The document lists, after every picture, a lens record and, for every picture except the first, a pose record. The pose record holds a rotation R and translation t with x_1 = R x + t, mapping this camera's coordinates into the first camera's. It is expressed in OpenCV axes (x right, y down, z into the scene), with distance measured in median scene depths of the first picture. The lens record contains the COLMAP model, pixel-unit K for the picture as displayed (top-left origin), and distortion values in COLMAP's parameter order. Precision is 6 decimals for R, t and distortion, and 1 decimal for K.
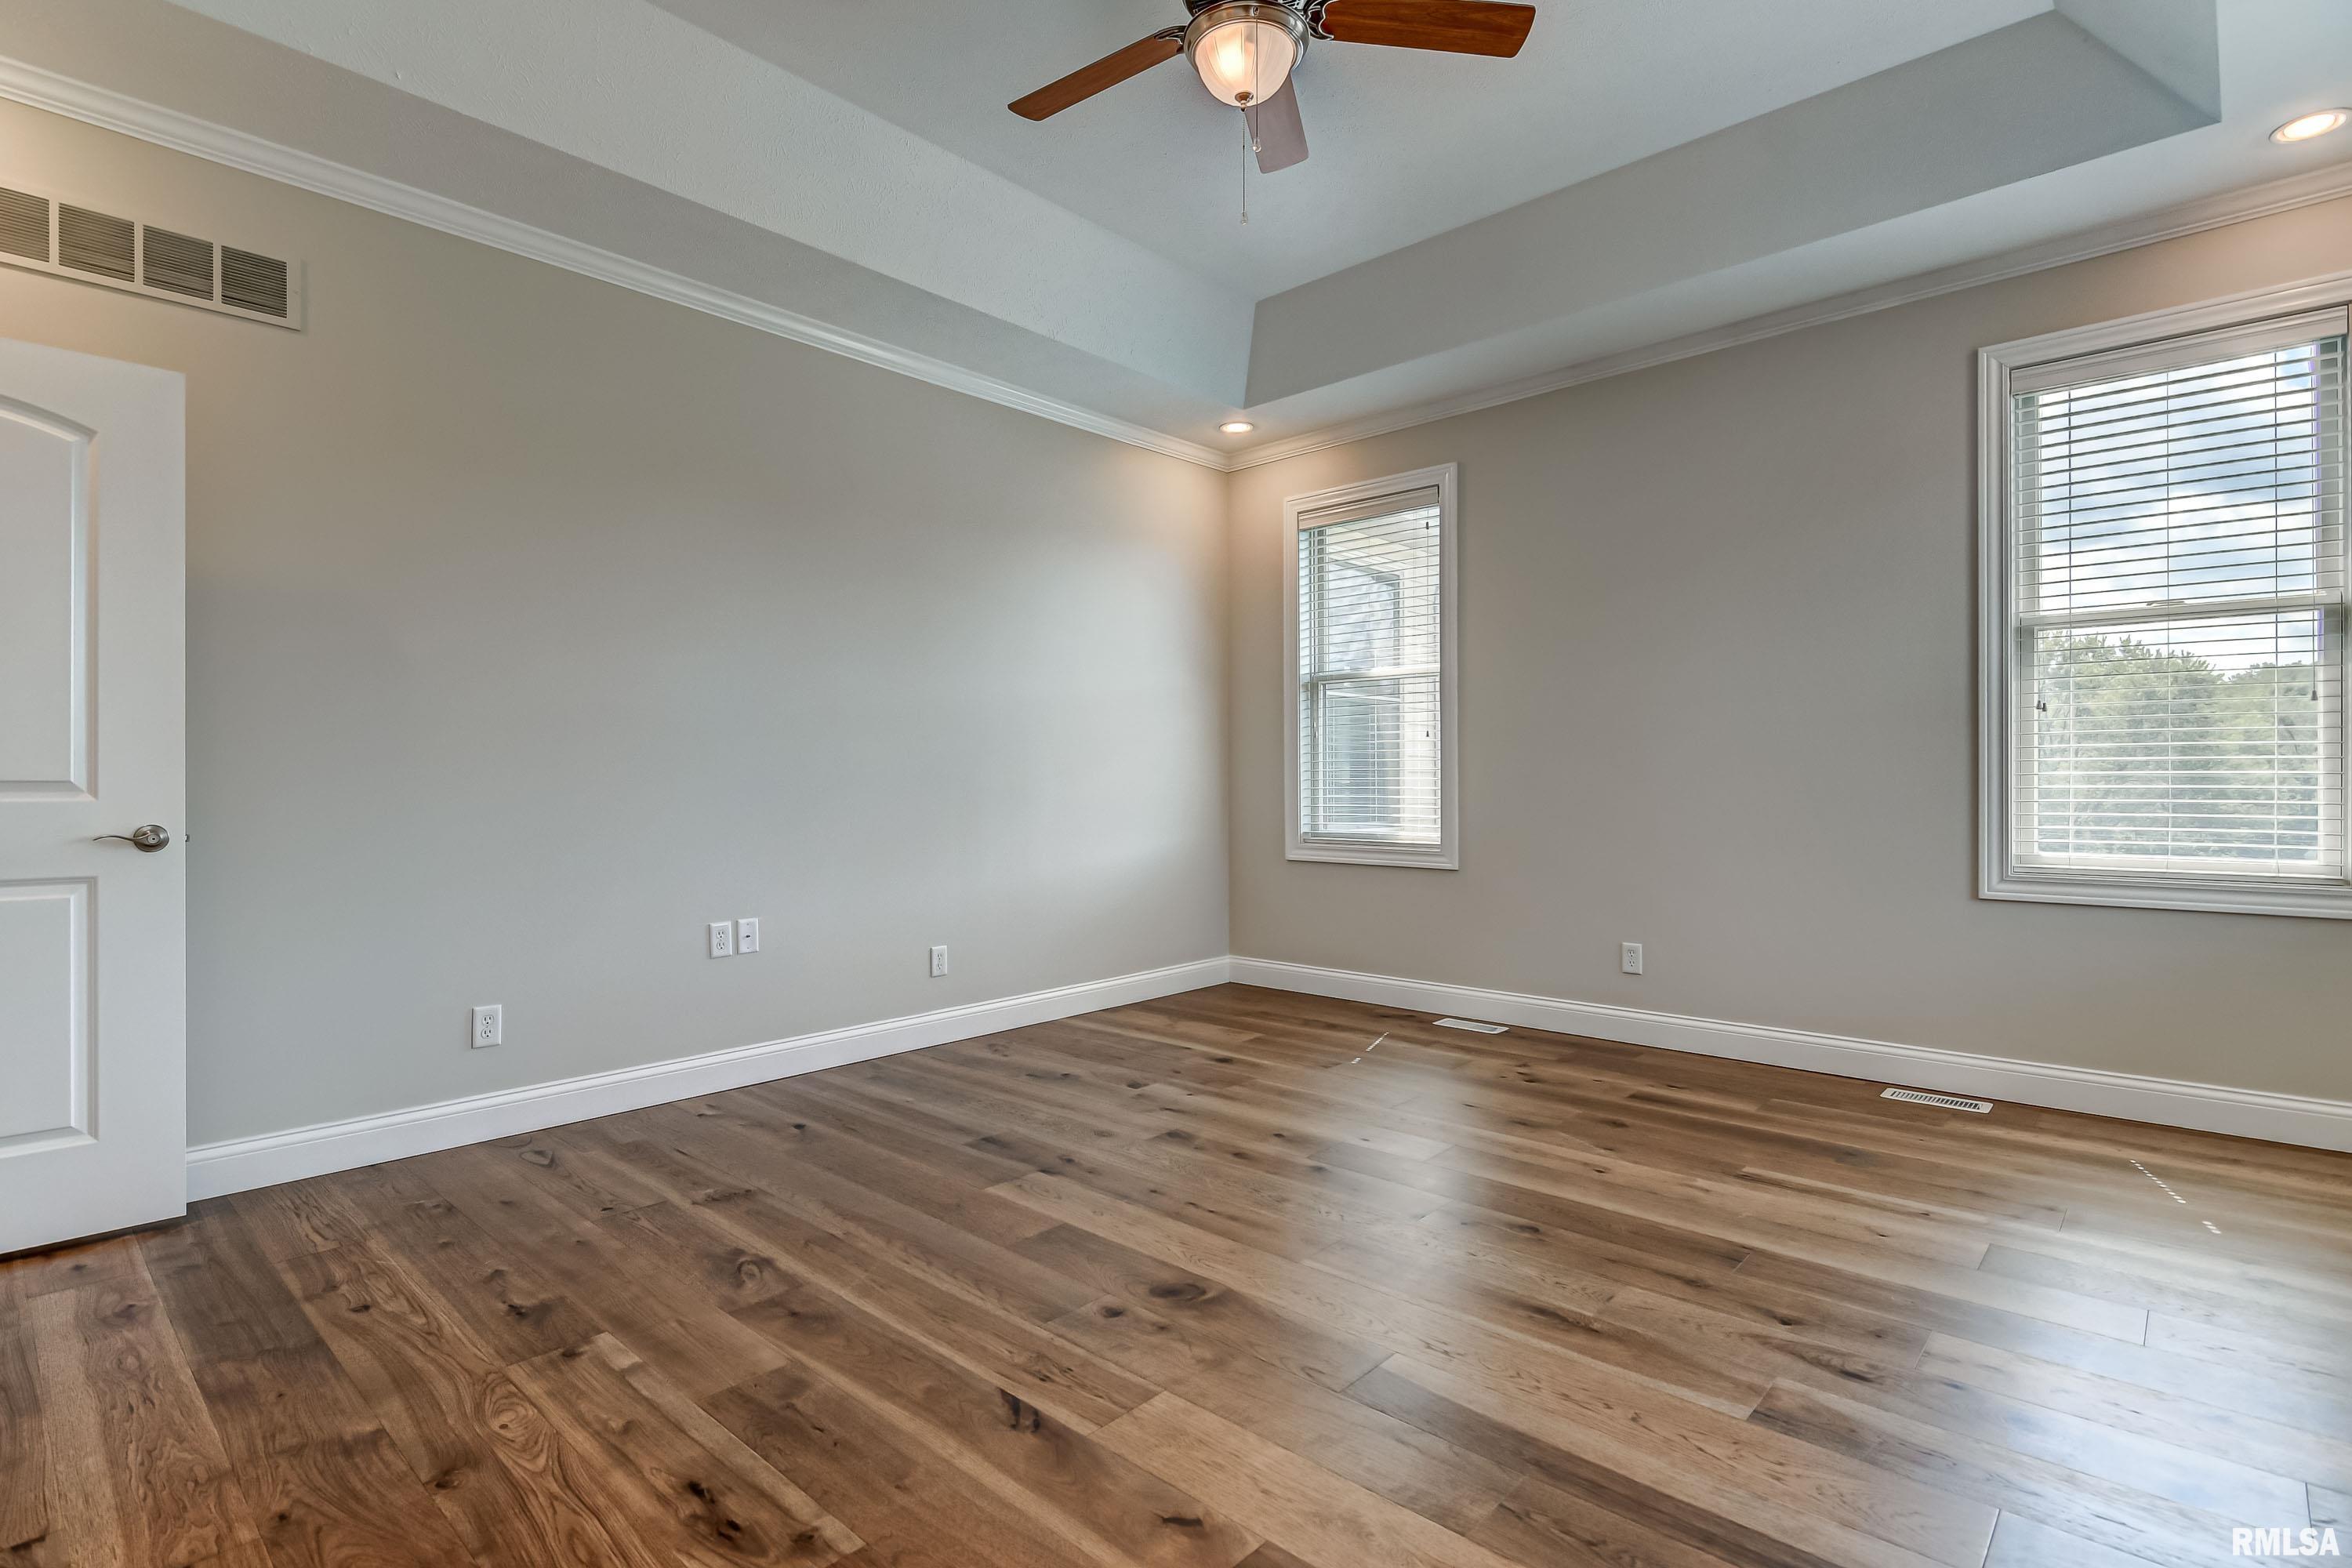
lens RADIAL K [[1130.3, 0, 1151.7], [0, 1130.3, 759.1], [0, 0, 1]] dist [0.010890, -0.008766]
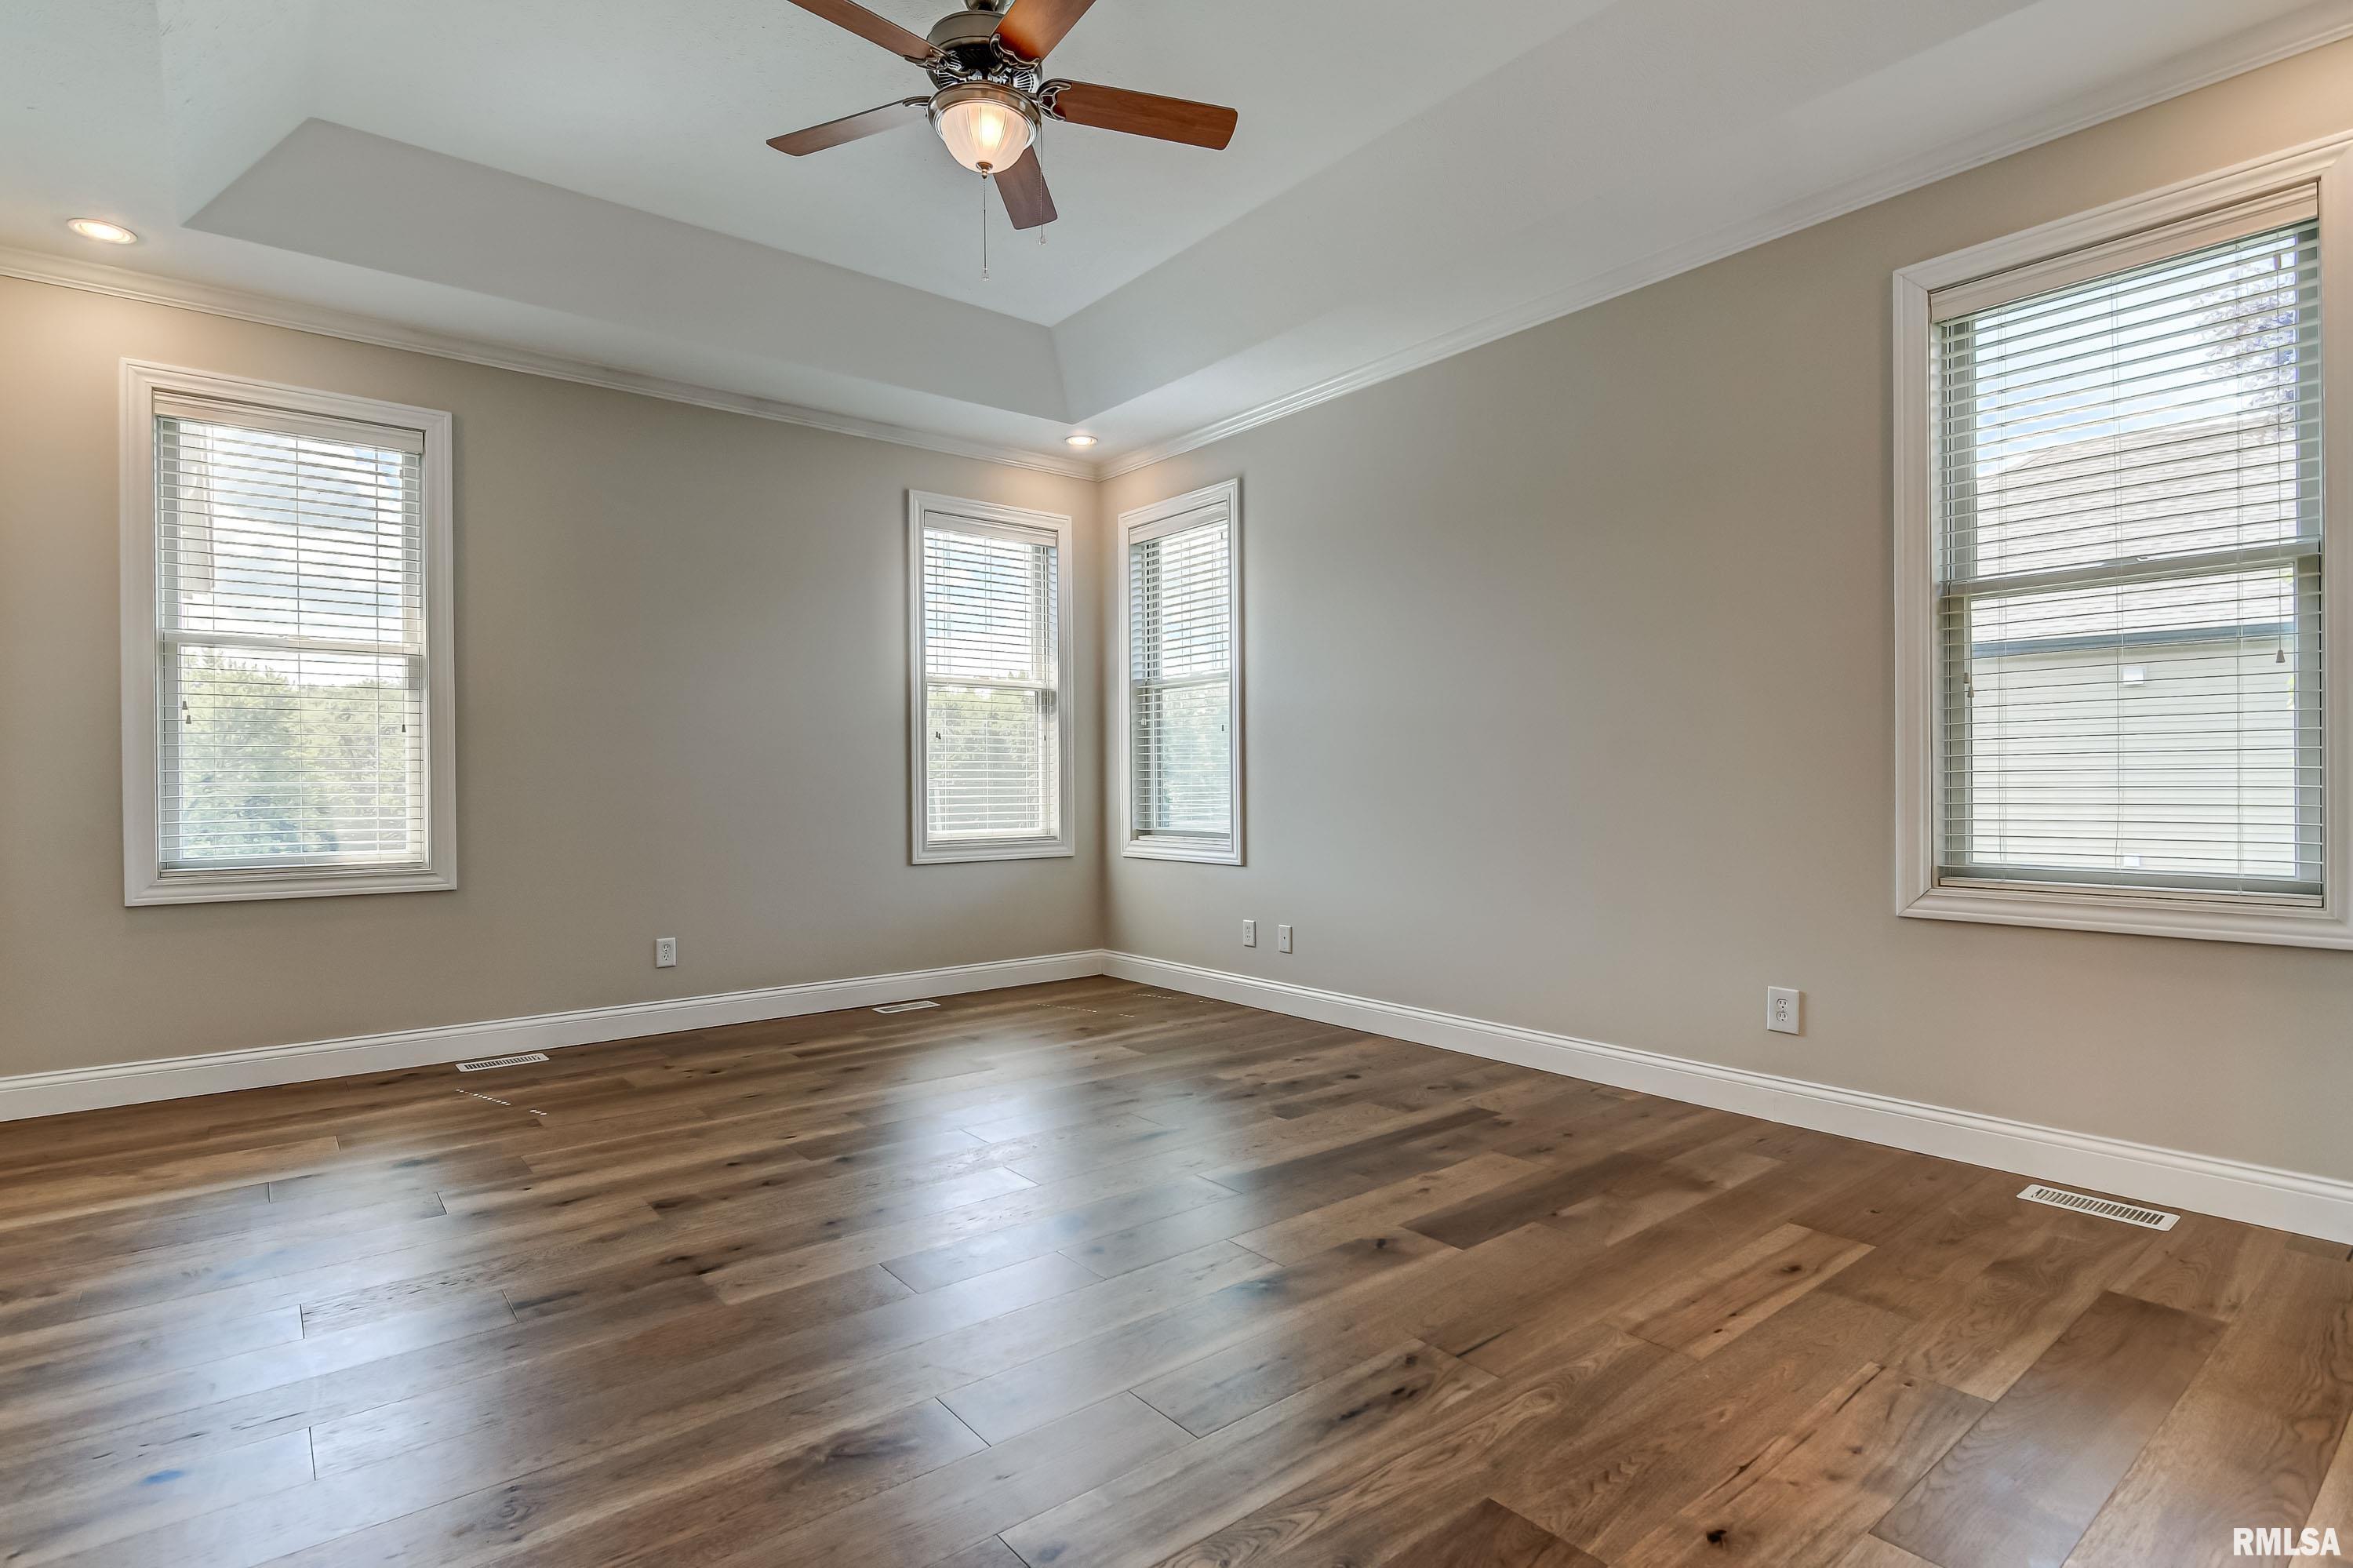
lens RADIAL K [[1159.7, 0, 1151.6], [0, 1159.7, 793.1], [0, 0, 1]] dist [0.012293, -0.000957]
pose [[0.144609, -0.004967, 0.989476, -0.777308], [-0.003057, 0.999980, 0.005467, 0.022196], [-0.989484, -0.003815, 0.144591, 0.522879]]
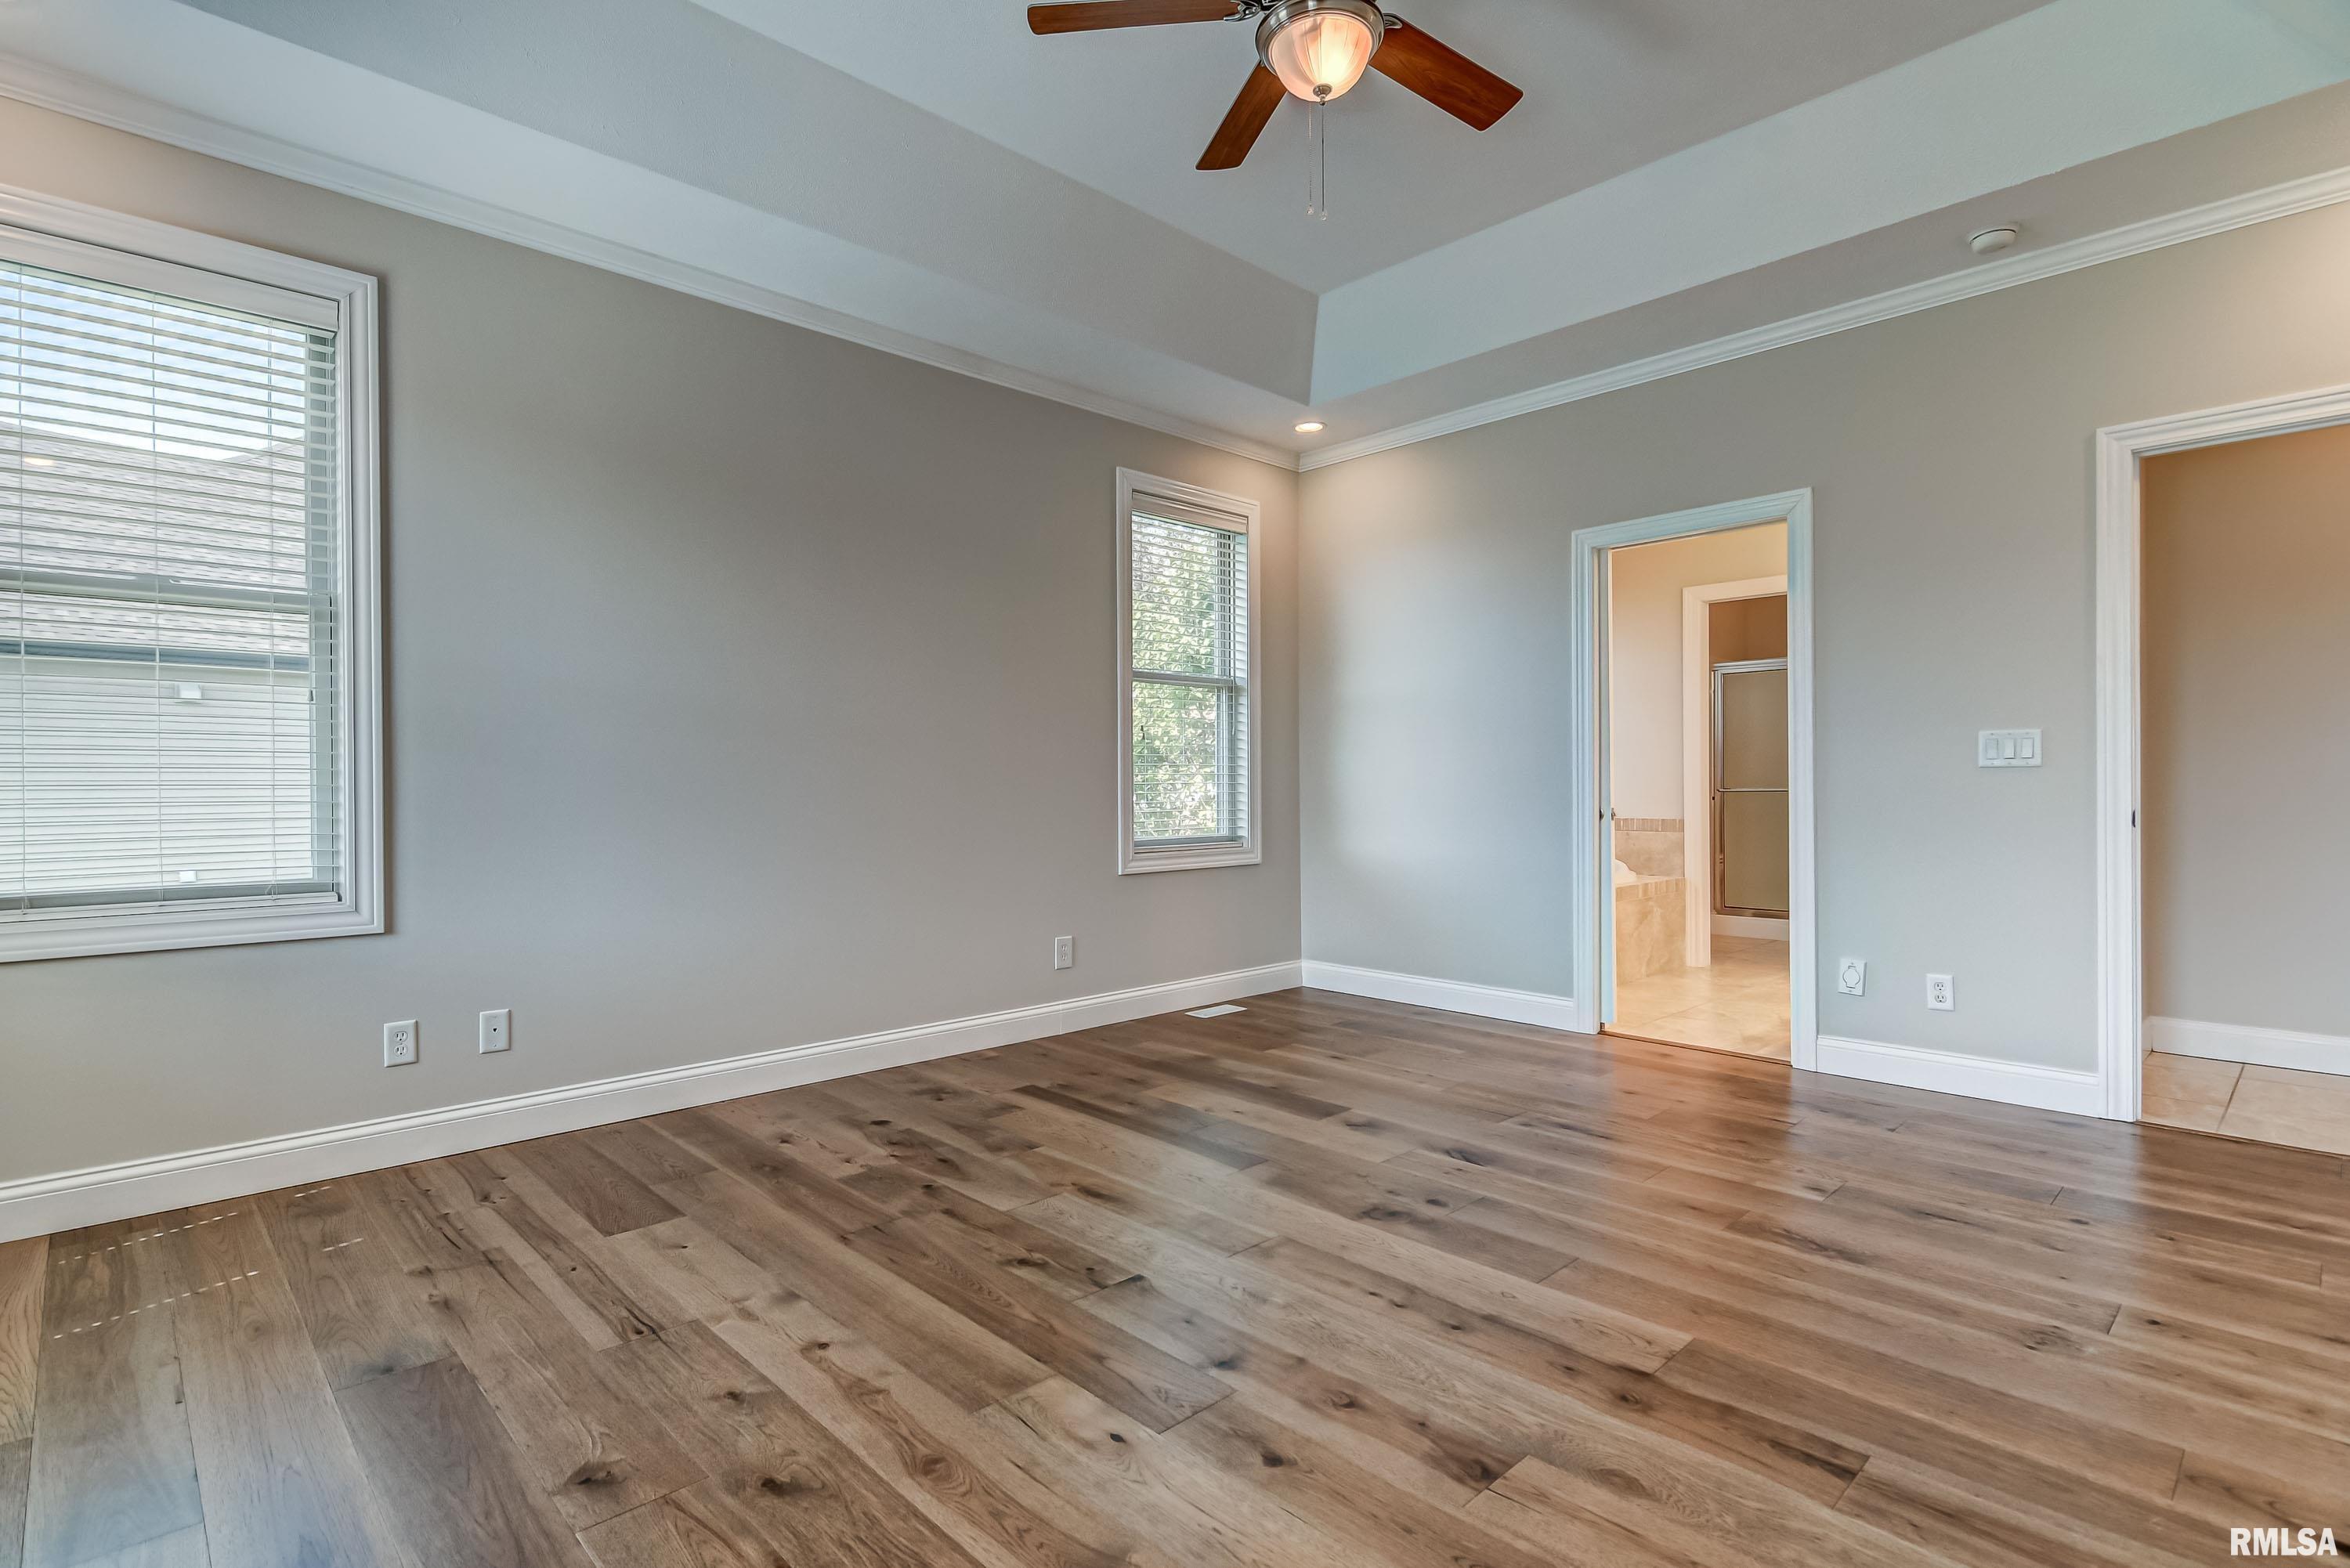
lens RADIAL K [[1129.2, 0, 1163.4], [0, 1129.2, 792.6], [0, 0, 1]] dist [0.010890, -0.008766]
pose [[-0.998876, 0.008825, 0.046578, 0.136129], [0.008665, 0.999956, -0.003652, 0.024850], [-0.046608, -0.003245, -0.998908, 1.522916]]
